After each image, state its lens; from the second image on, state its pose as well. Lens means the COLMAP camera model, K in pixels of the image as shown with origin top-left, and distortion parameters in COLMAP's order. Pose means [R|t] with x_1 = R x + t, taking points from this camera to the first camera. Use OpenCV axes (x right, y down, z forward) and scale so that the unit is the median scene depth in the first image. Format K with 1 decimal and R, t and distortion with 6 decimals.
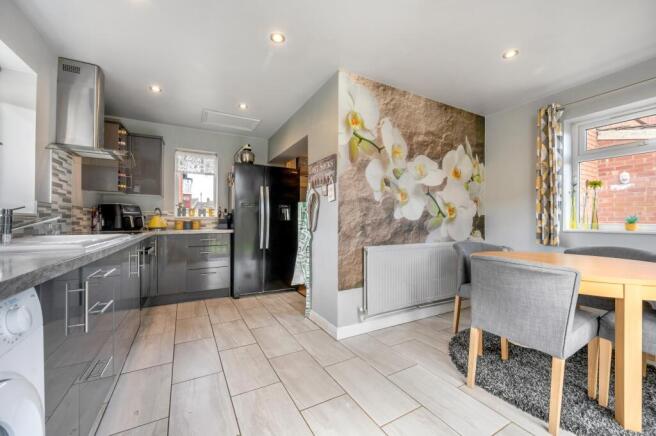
lens RADIAL K [[261.4, 0, 329.0], [0, 261.4, 222.8], [0, 0, 1]] dist [0.000123, -0.000160]
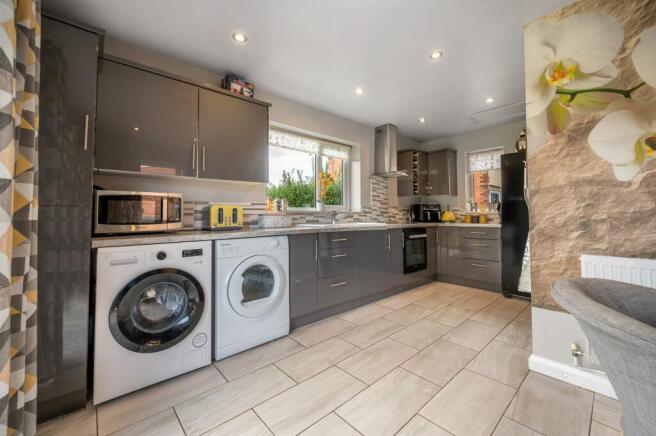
lens RADIAL K [[261.4, 0, 327.1], [0, 261.4, 211.3], [0, 0, 1]] dist [0.000123, -0.000160]
pose [[0.219448, -0.015858, -0.975495, 0.616863], [-0.007337, 0.999813, -0.017903, -0.000273], [0.975597, 0.011086, 0.219291, 0.223471]]
